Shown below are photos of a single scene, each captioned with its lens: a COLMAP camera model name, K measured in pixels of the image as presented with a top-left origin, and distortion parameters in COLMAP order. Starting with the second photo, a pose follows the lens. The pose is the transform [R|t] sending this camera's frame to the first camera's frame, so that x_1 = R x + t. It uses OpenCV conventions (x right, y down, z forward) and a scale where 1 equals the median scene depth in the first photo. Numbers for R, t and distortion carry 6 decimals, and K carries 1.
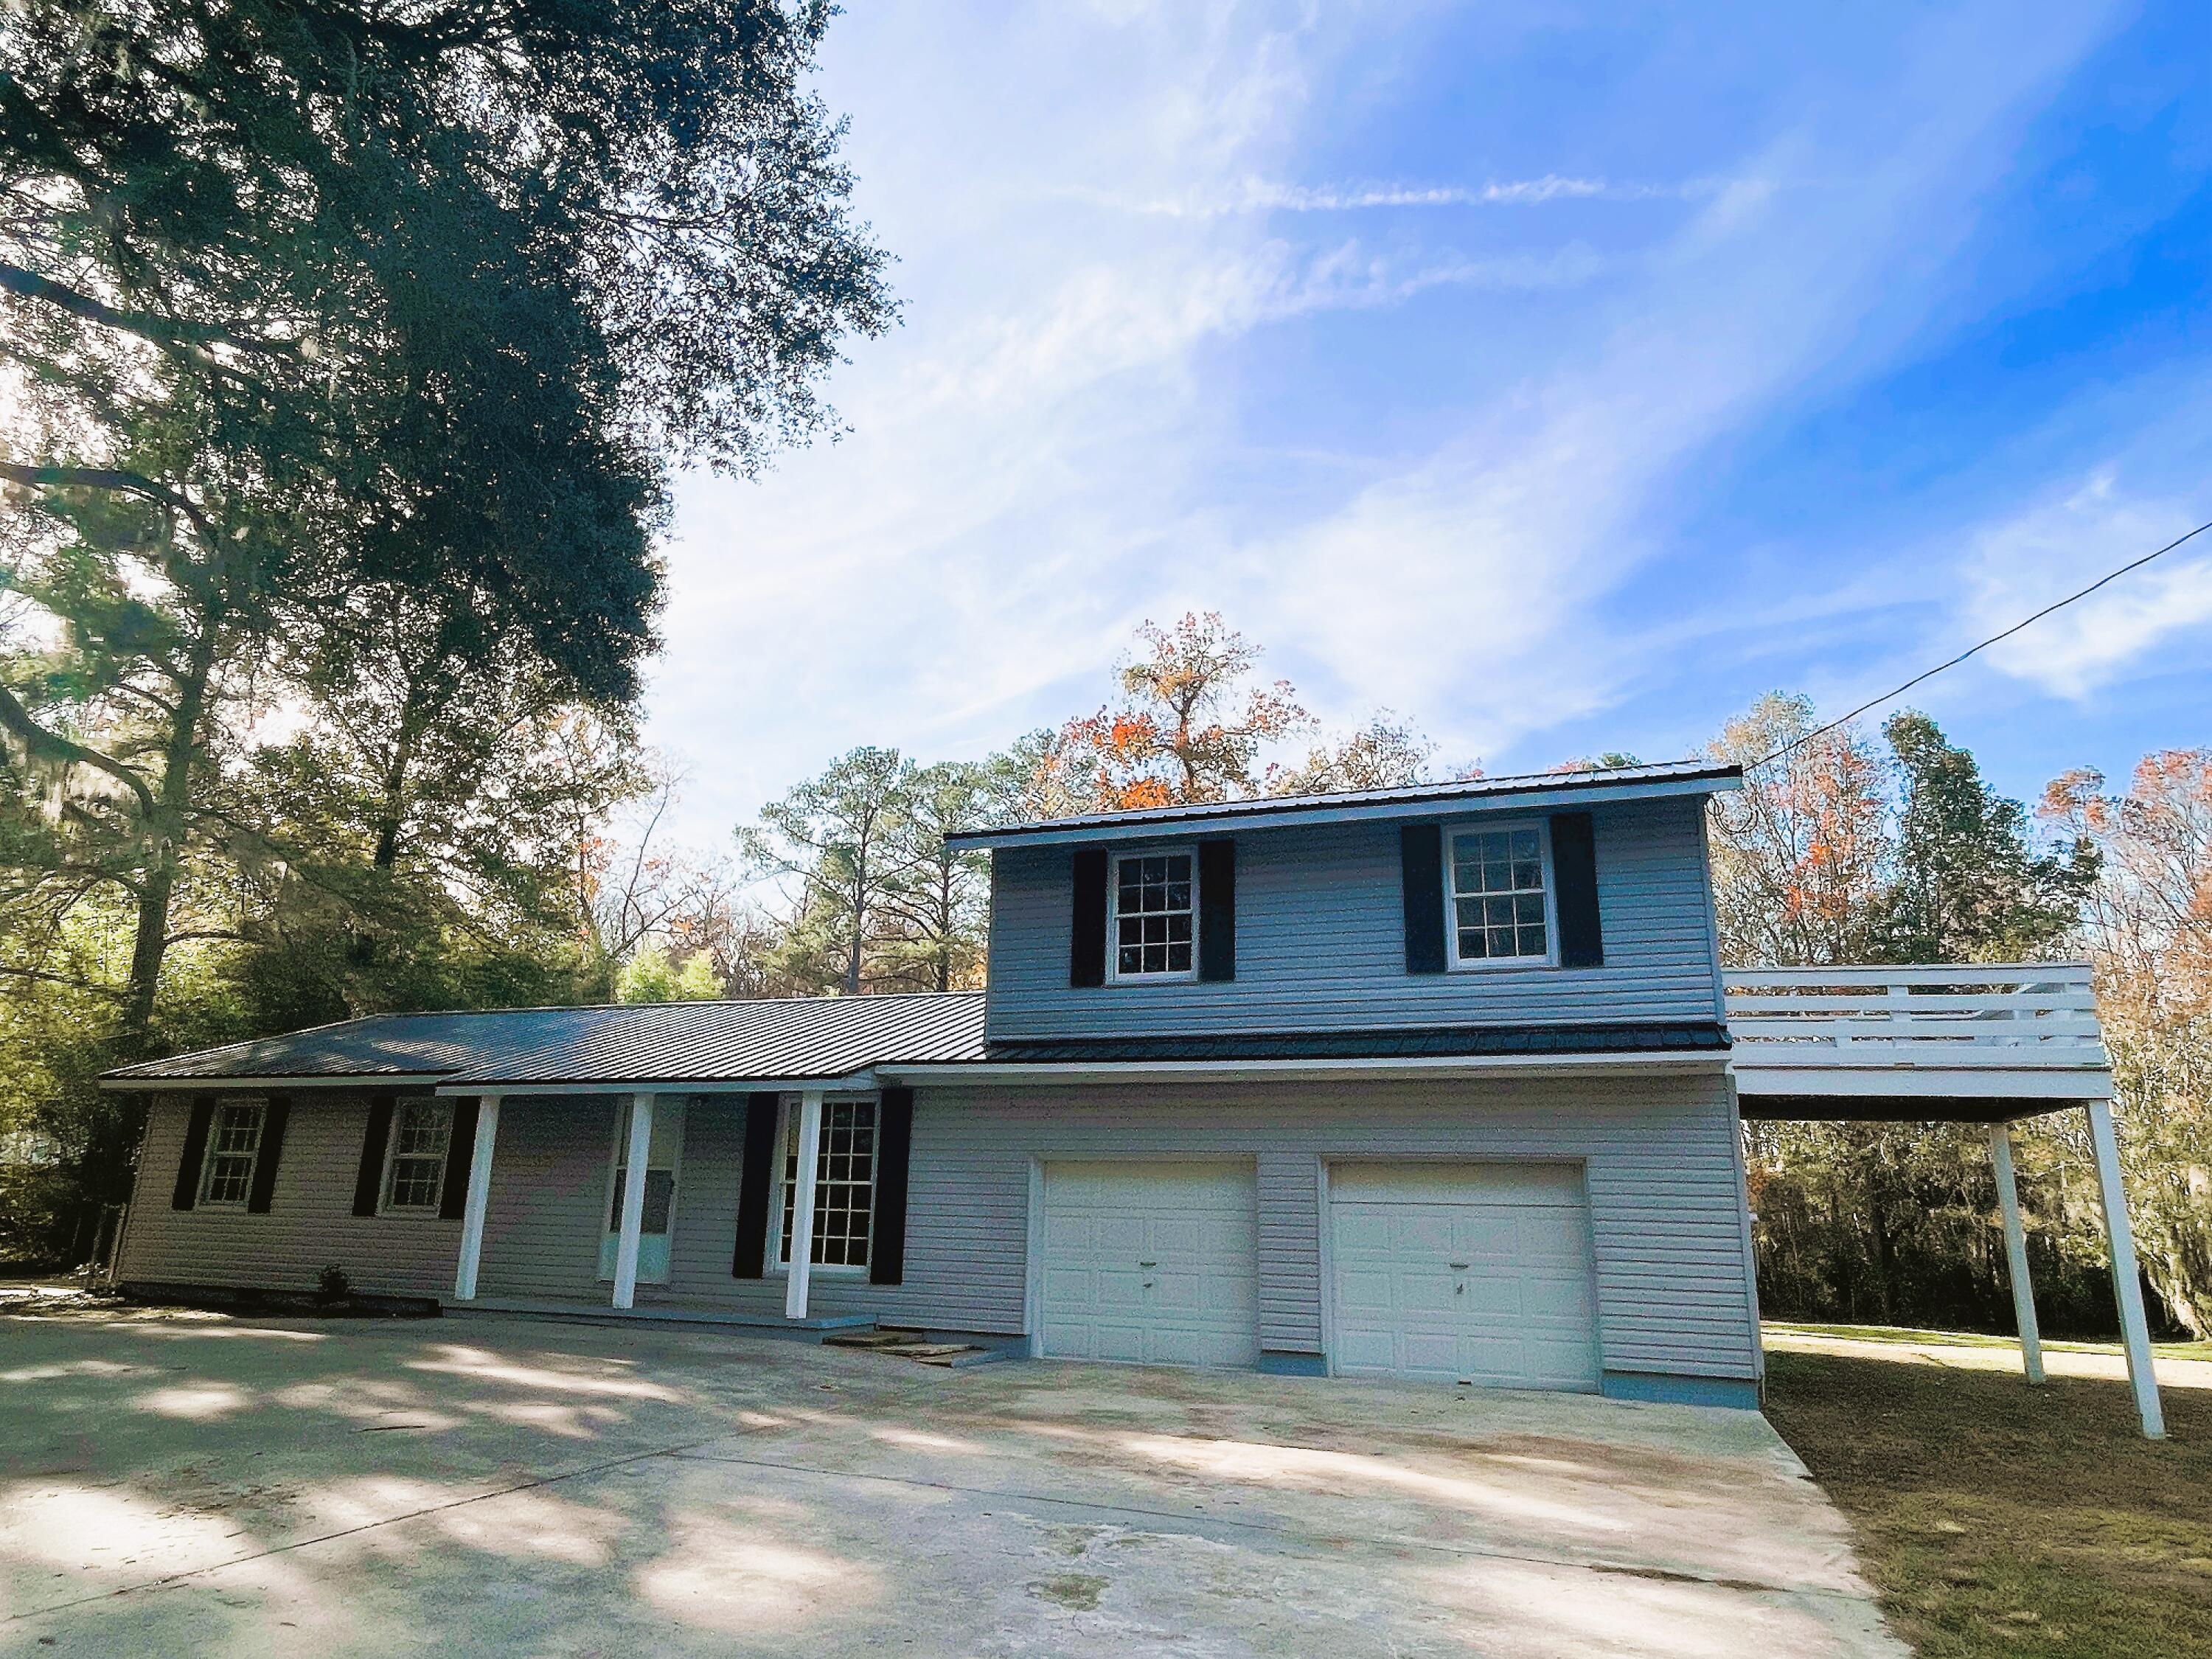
lens RADIAL K [[1349.1, 0, 1106.0], [0, 1349.1, 829.5], [0, 0, 1]] dist [-0.004817, -0.002502]
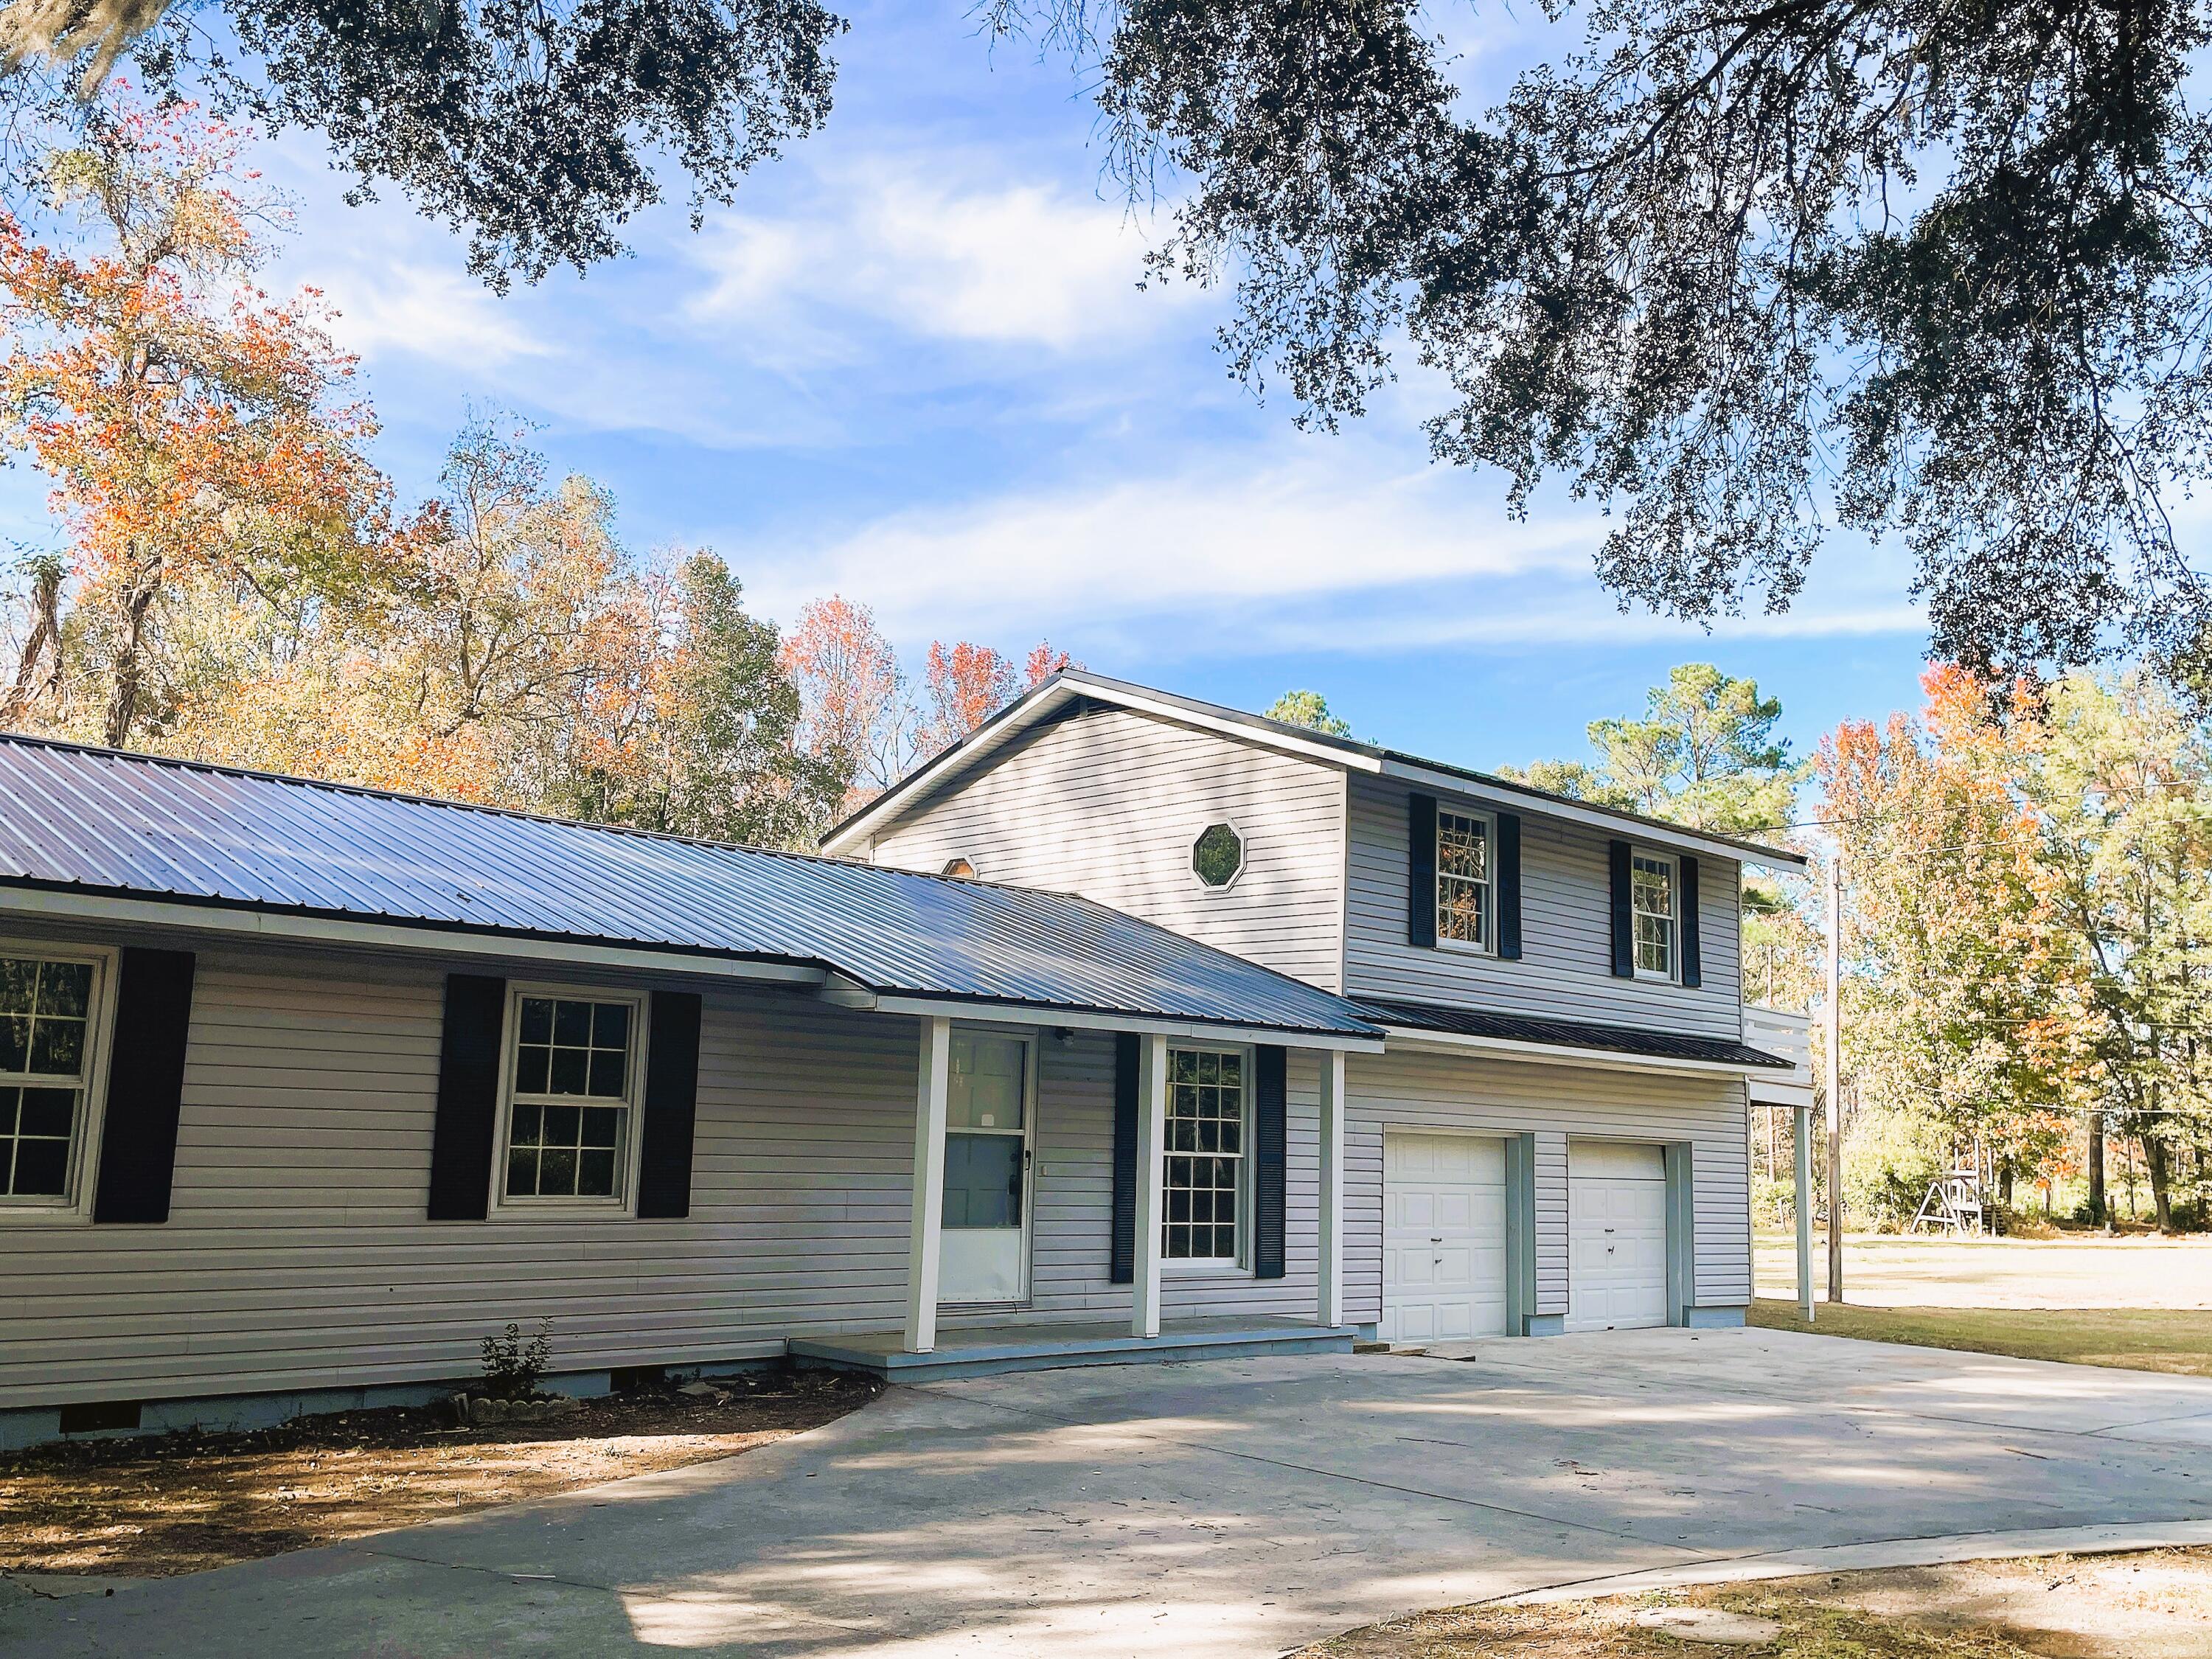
lens RADIAL K [[1989.9, 0, 1106.0], [0, 1989.9, 829.5], [0, 0, 1]] dist [0.031125, -0.000549]
pose [[0.418201, 0.136724, 0.898006, -1.391760], [-0.267705, 0.963250, -0.021987, 0.134520], [-0.868010, -0.231206, 0.439433, 0.647147]]
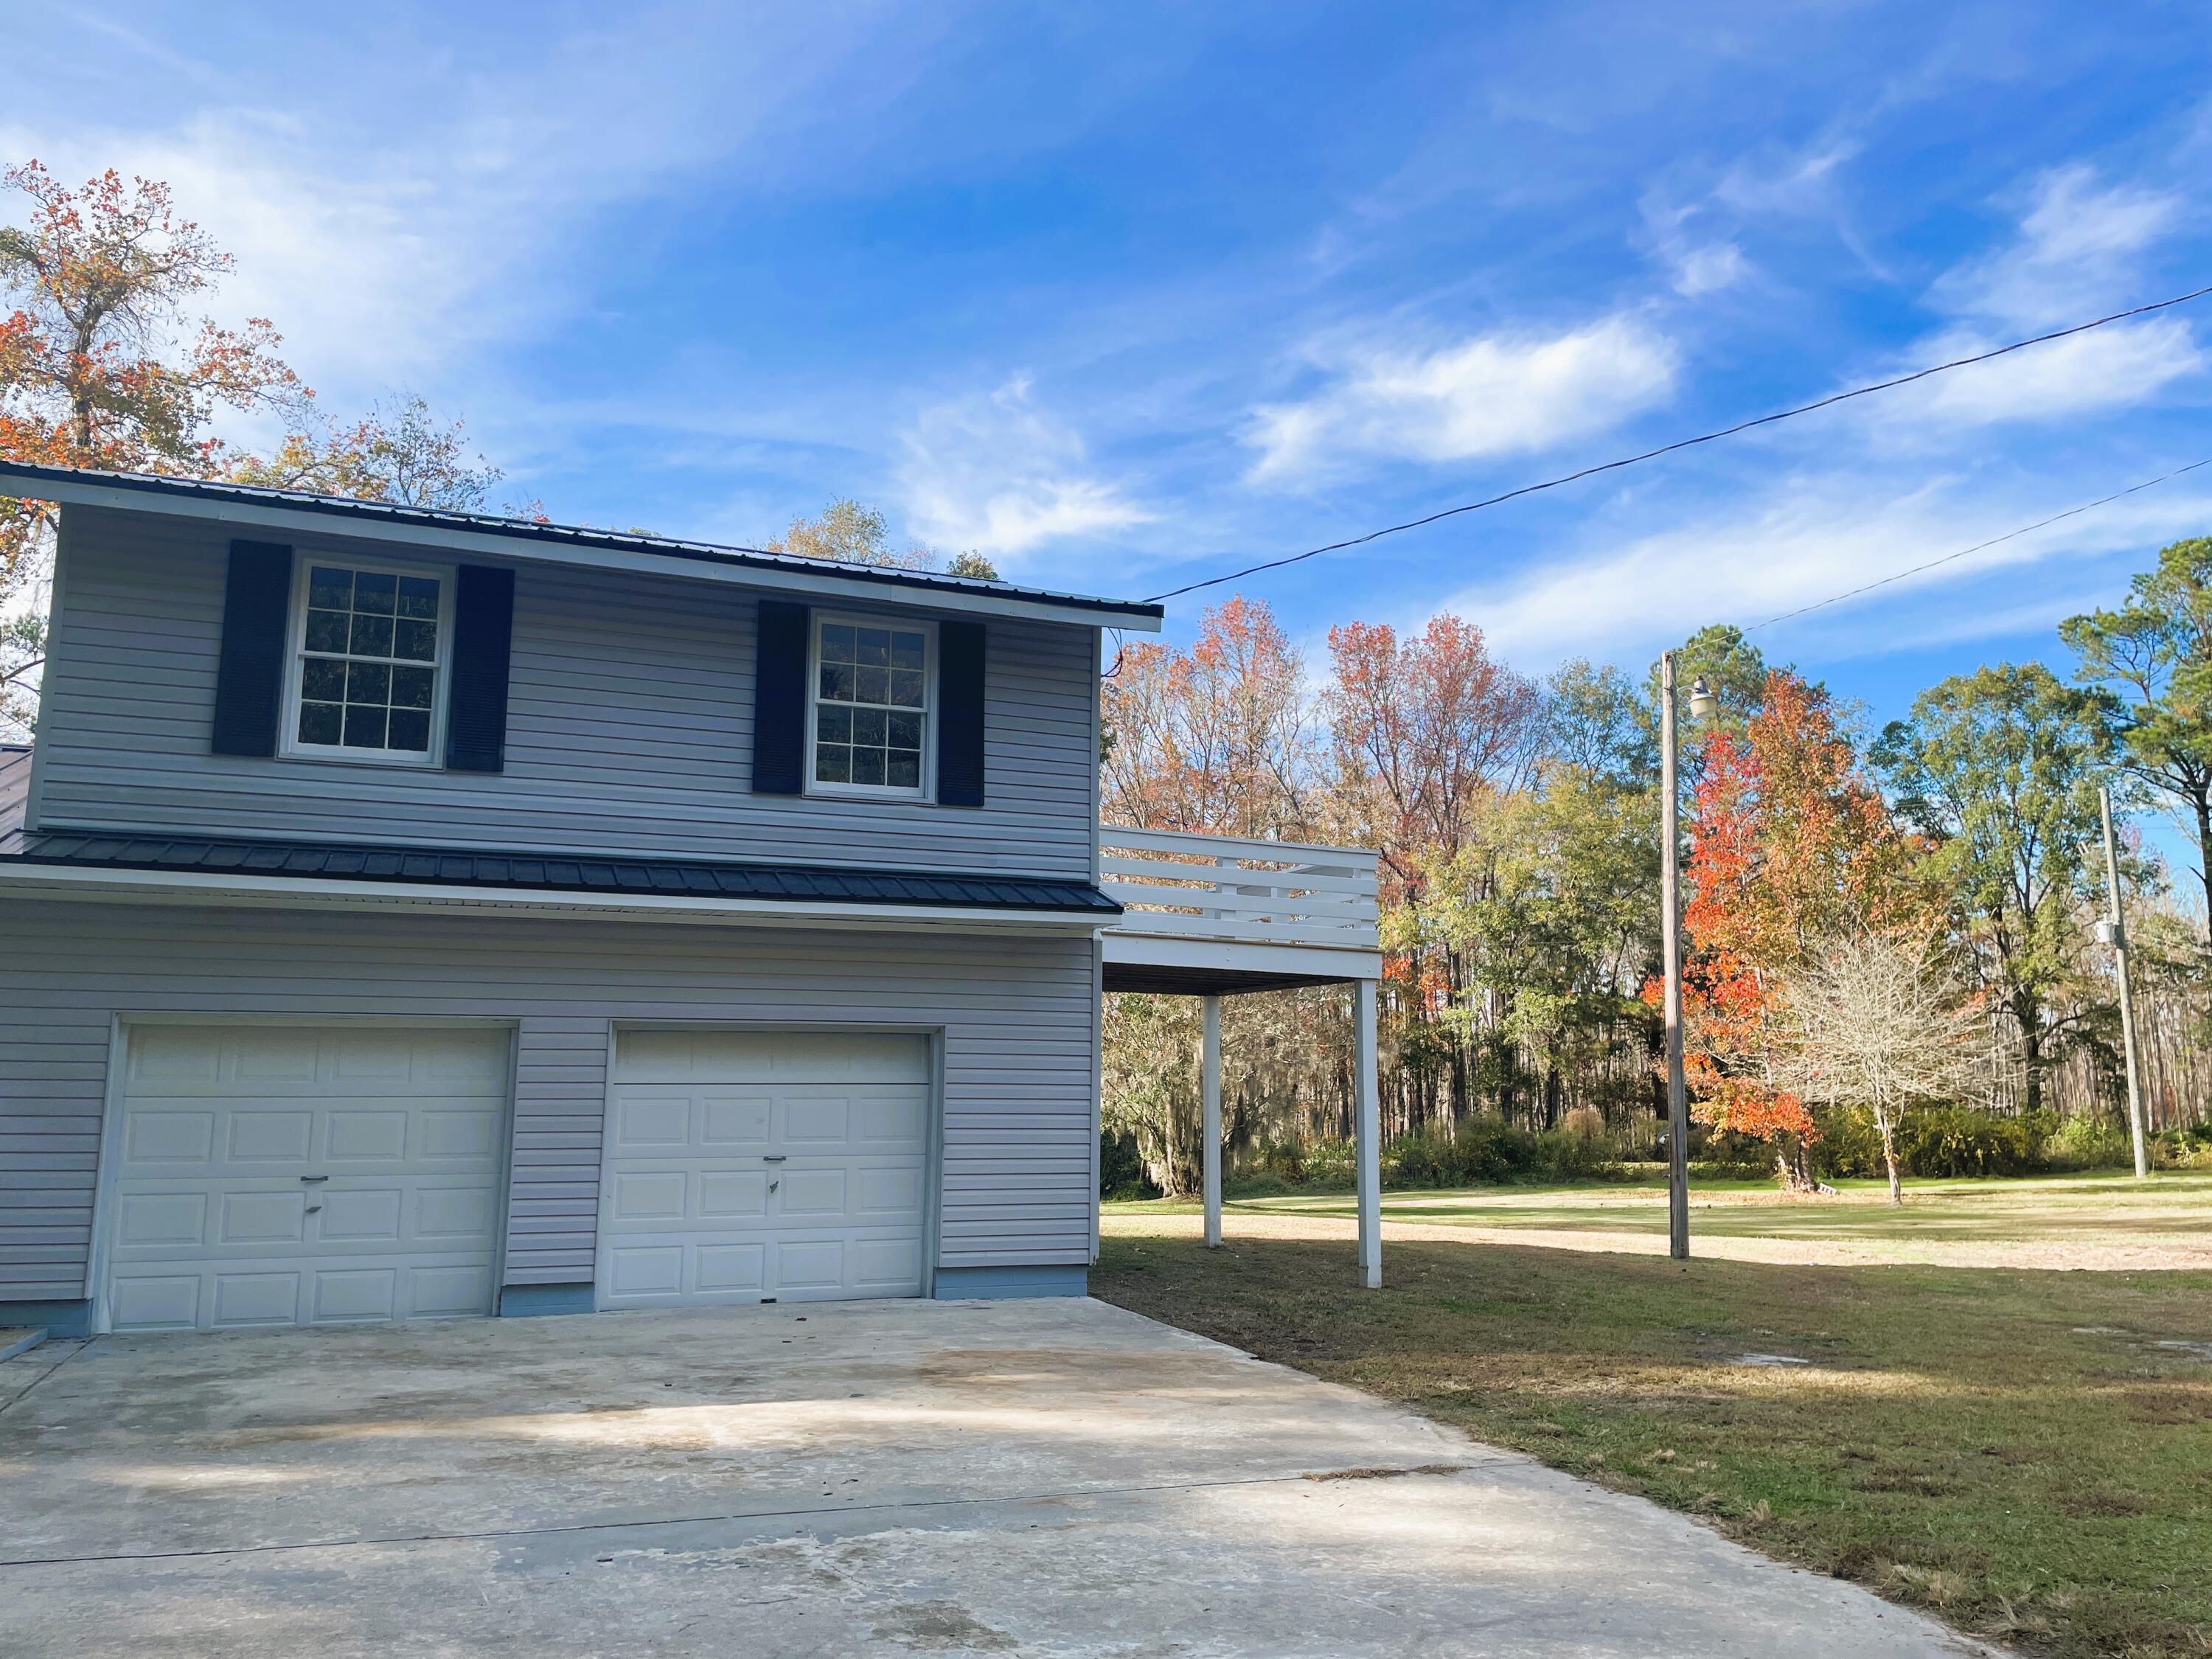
lens RADIAL K [[1678.9, 0, 1106.0], [0, 1678.9, 829.5], [0, 0, 1]] dist [0.110092, -0.162105]
pose [[0.737958, 0.087705, 0.669123, -0.261525], [-0.172896, 0.982997, 0.061836, 0.032286], [-0.652323, -0.161321, 0.740574, 0.145109]]
